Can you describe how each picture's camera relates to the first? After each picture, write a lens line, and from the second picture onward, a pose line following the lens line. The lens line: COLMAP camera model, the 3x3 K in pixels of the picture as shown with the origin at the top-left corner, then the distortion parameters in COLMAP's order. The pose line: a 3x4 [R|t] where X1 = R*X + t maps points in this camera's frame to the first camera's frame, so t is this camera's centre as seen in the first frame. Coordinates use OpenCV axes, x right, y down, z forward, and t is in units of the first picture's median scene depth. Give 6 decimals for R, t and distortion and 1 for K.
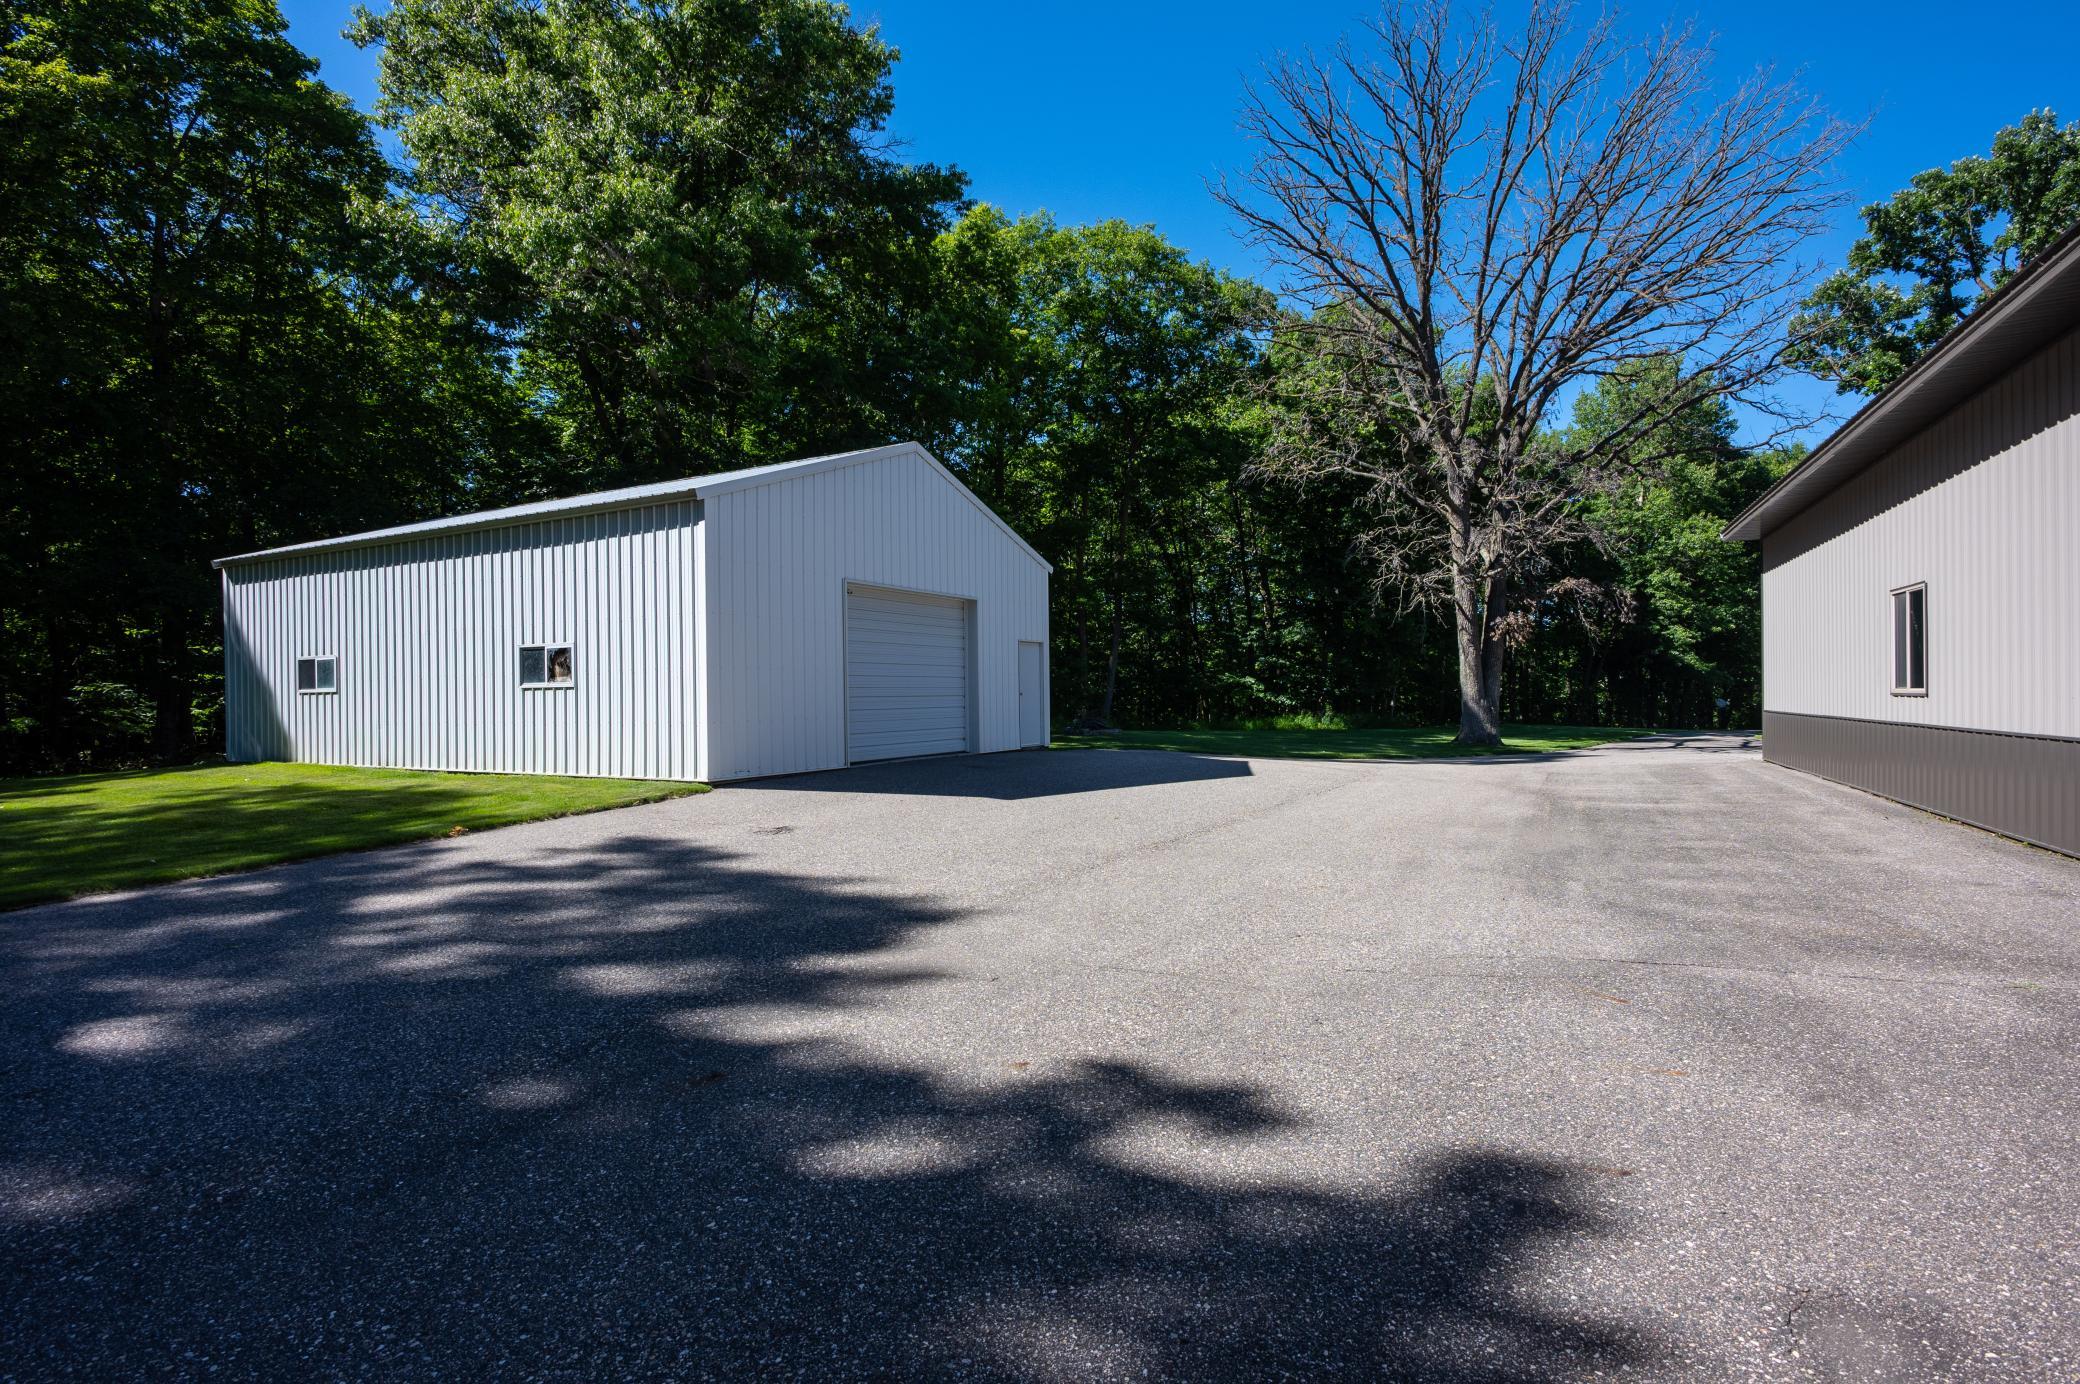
lens RADIAL K [[998.8, 0, 1040.0], [0, 998.8, 692.0], [0, 0, 1]] dist [0.012064, 0.000172]
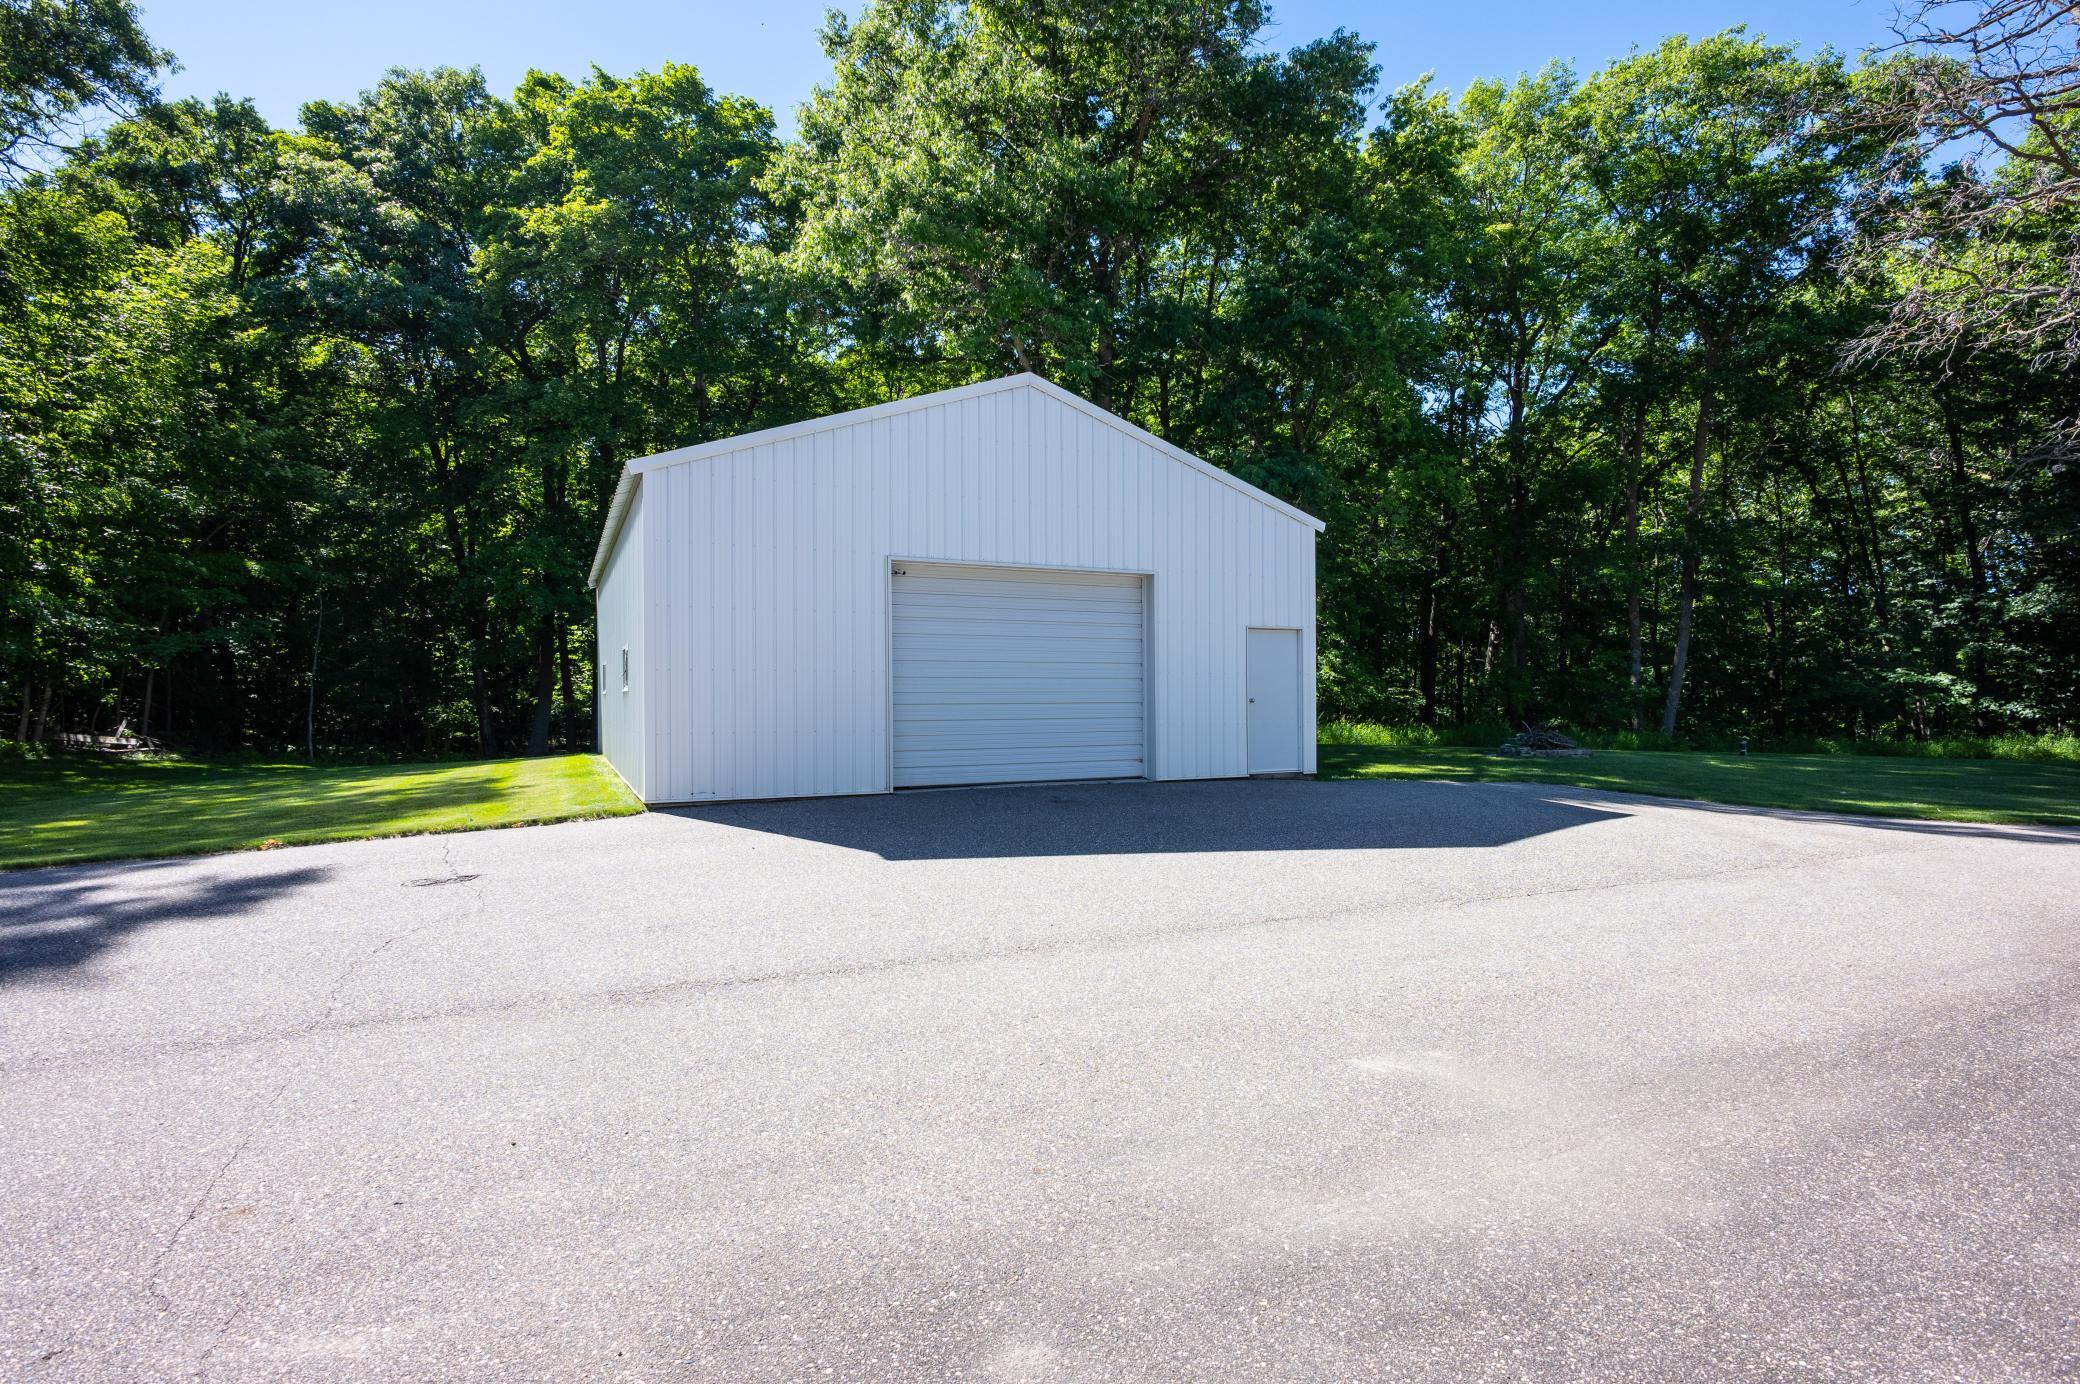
lens RADIAL K [[998.8, 0, 1040.0], [0, 998.8, 692.0], [0, 0, 1]] dist [0.012064, 0.000172]
pose [[0.816264, 0.009072, -0.577608, 0.293675], [-0.006861, 0.999958, 0.006010, -0.008141], [0.577638, -0.000943, 0.816292, 0.338415]]
